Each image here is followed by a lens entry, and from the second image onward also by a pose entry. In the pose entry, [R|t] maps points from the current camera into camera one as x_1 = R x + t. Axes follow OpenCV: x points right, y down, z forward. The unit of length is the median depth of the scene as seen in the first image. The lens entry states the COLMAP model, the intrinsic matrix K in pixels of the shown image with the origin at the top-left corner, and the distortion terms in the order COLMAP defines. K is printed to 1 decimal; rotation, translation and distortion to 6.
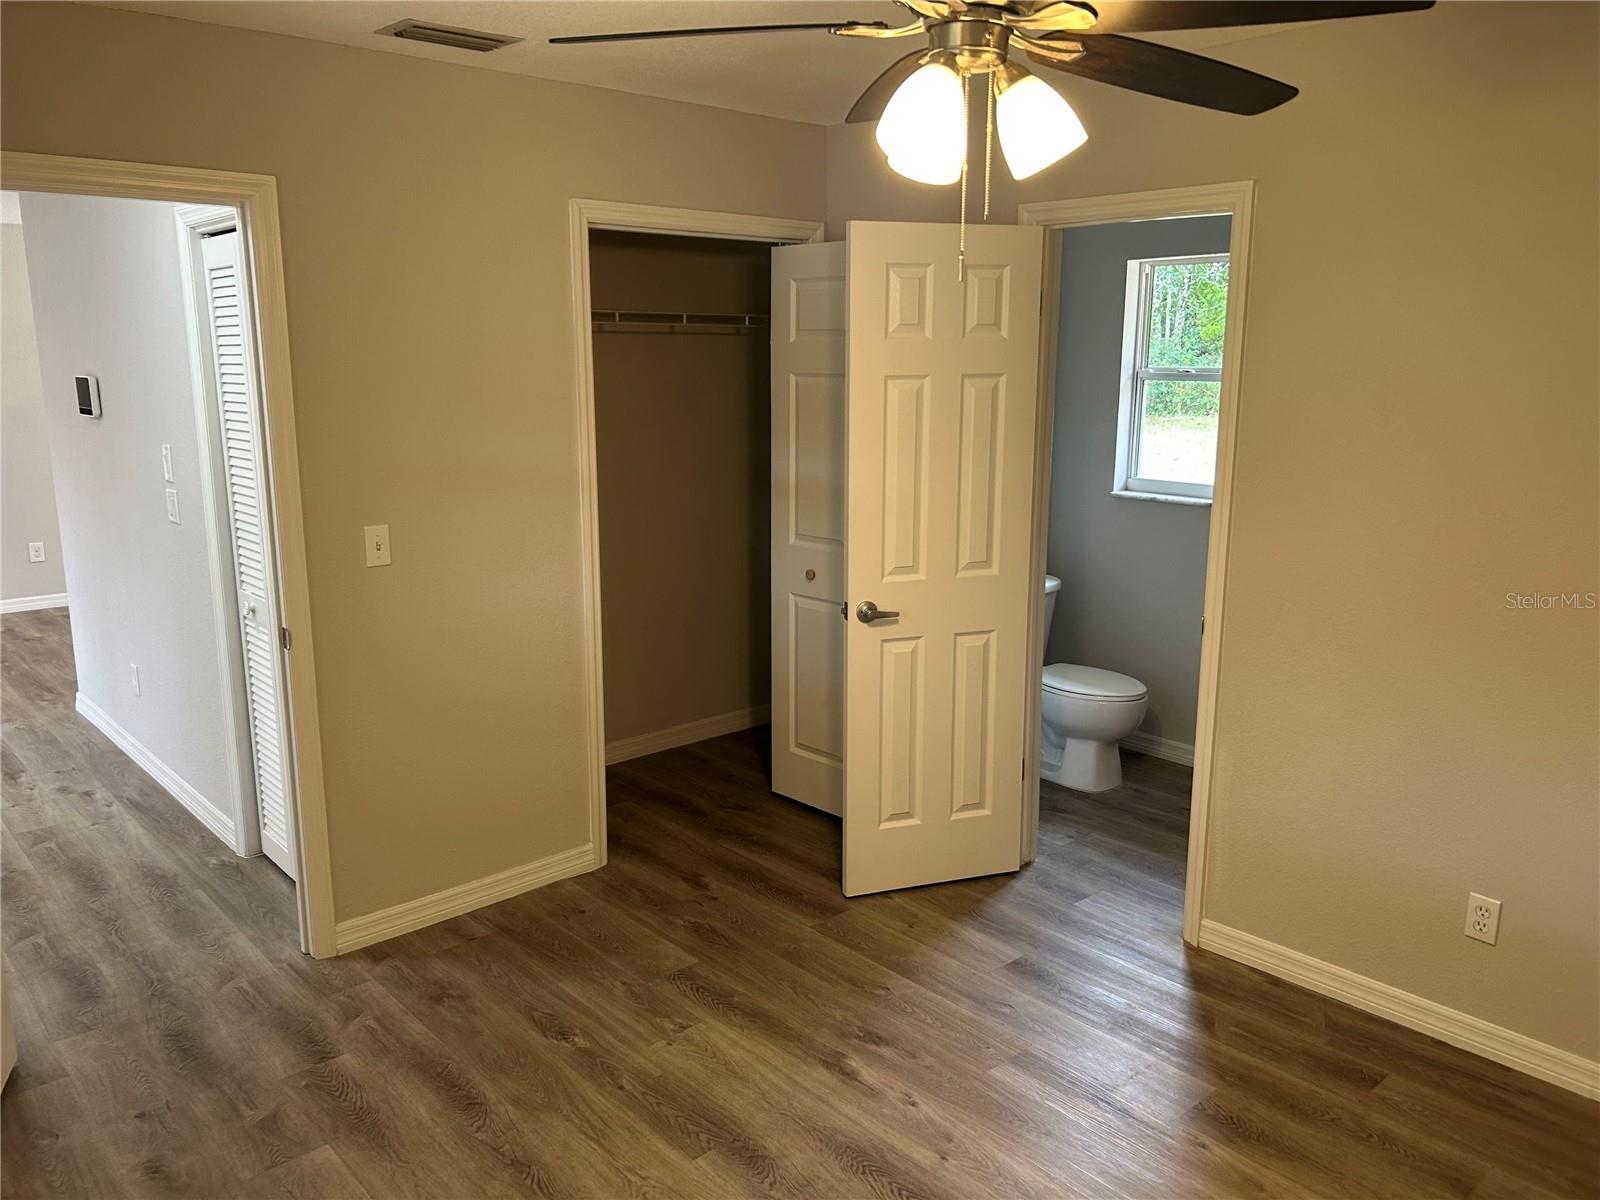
lens RADIAL K [[1210.3, 0, 797.4], [0, 1210.3, 601.3], [0, 0, 1]] dist [0.043550, -0.052184]
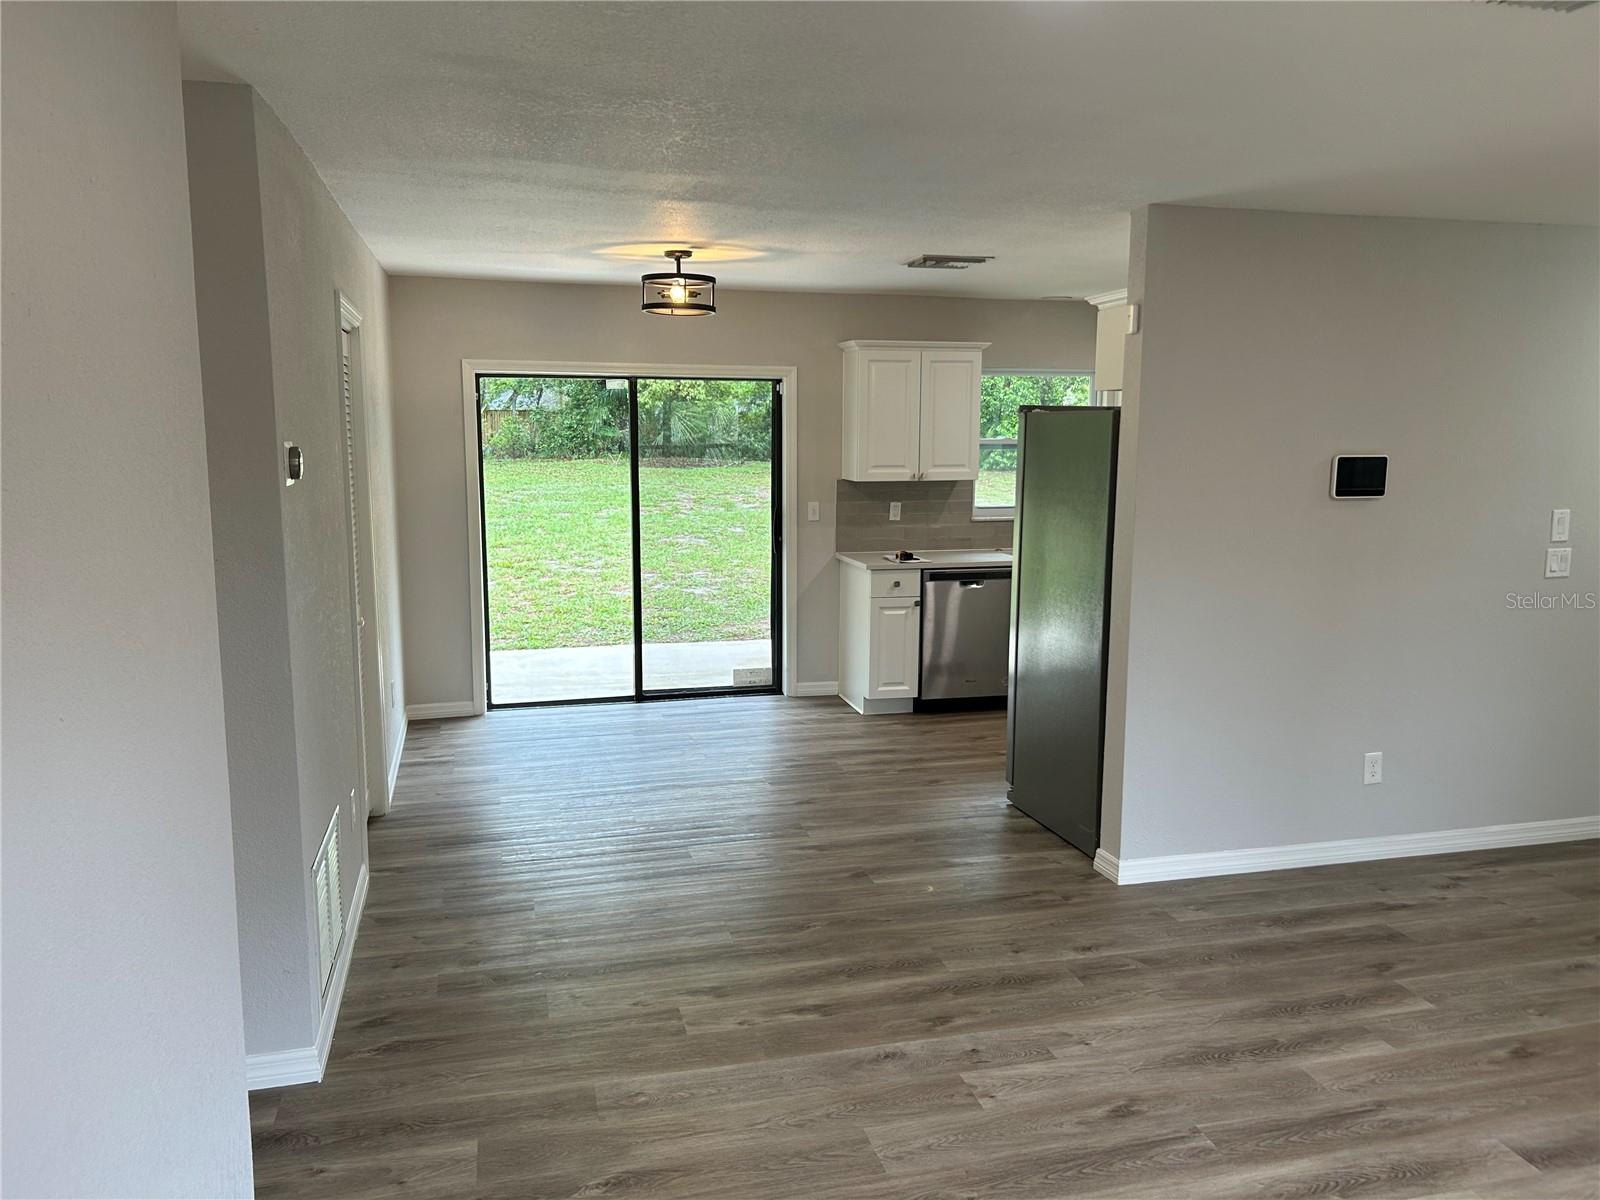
lens RADIAL K [[1210.3, 0, 807.9], [0, 1210.3, 596.4], [0, 0, 1]] dist [0.043550, -0.052184]
pose [[0.457602, -0.123904, 0.880482, -2.102459], [0.180924, 0.982502, 0.044231, -0.256337], [-0.870556, 0.139060, 0.472012, 1.223954]]
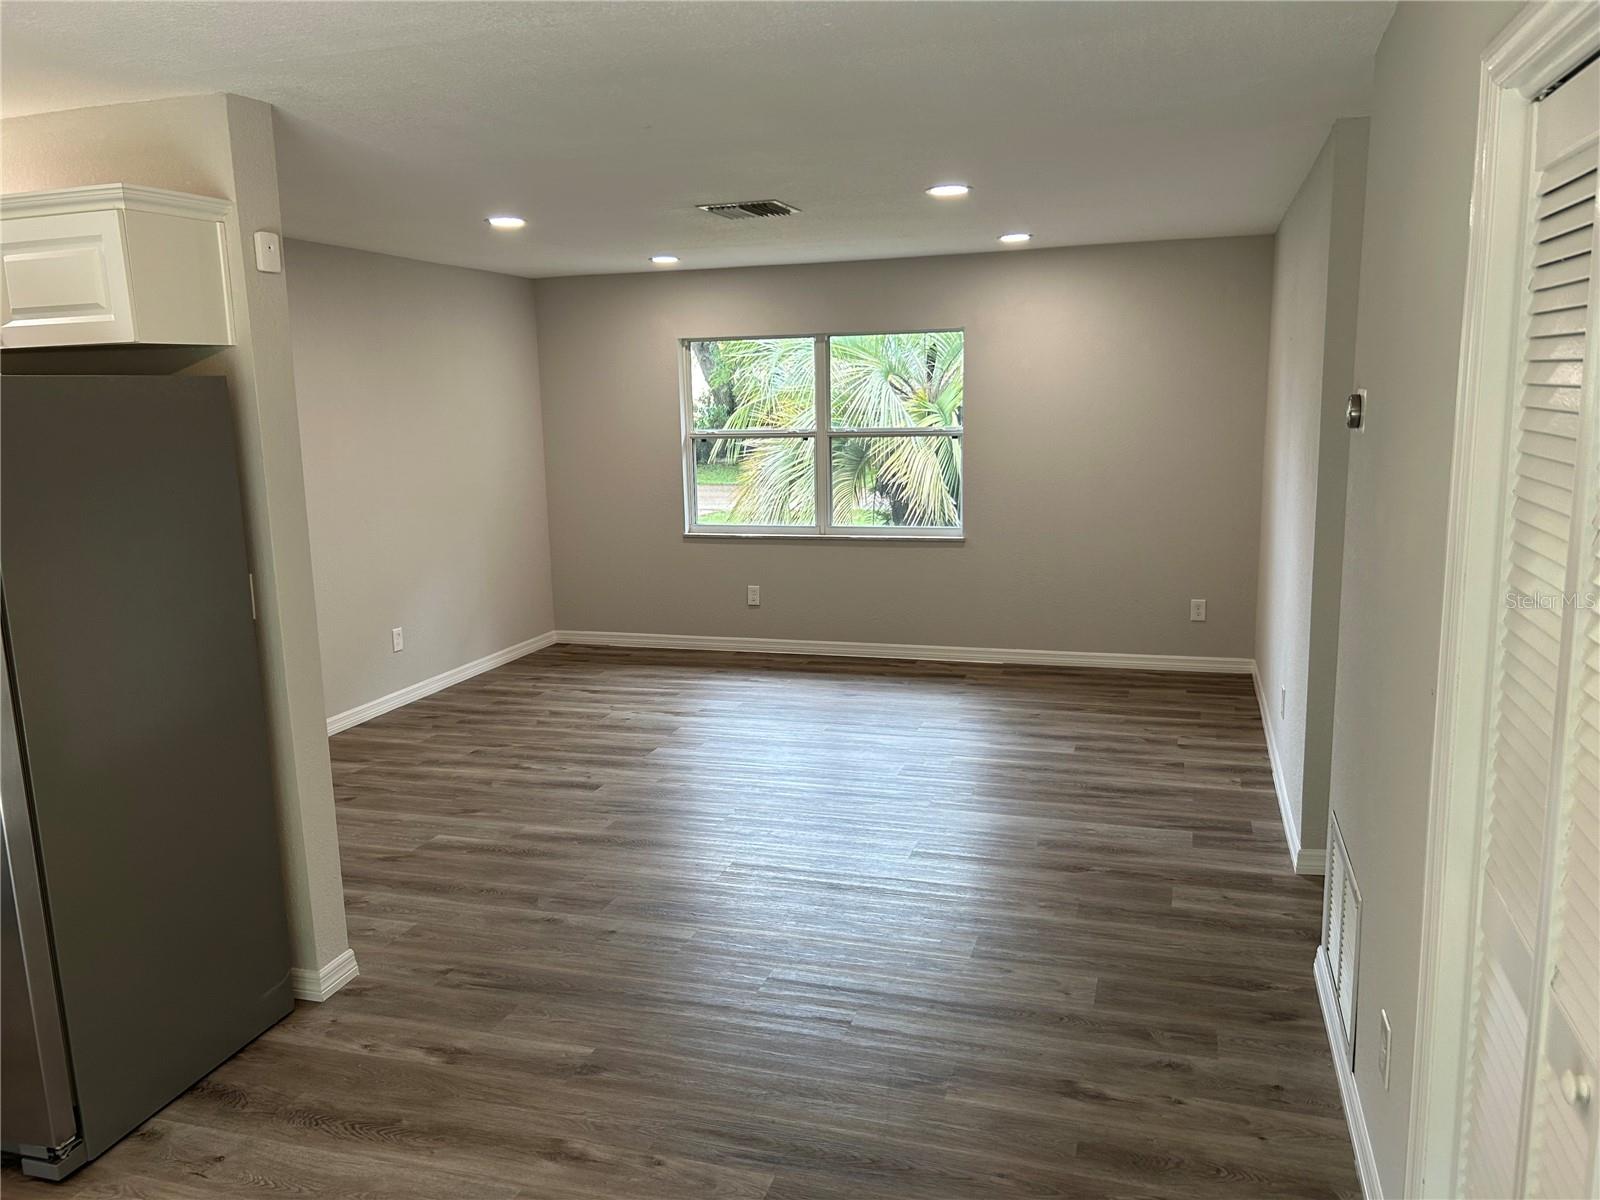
lens RADIAL K [[1210.3, 0, 800.2], [0, 1210.3, 596.1], [0, 0, 1]] dist [0.043550, -0.052184]
pose [[-0.860839, 0.112306, -0.496330, -0.779993], [-0.076607, 0.935628, 0.344575, -0.506833], [0.503078, 0.334646, -0.796822, 2.418517]]
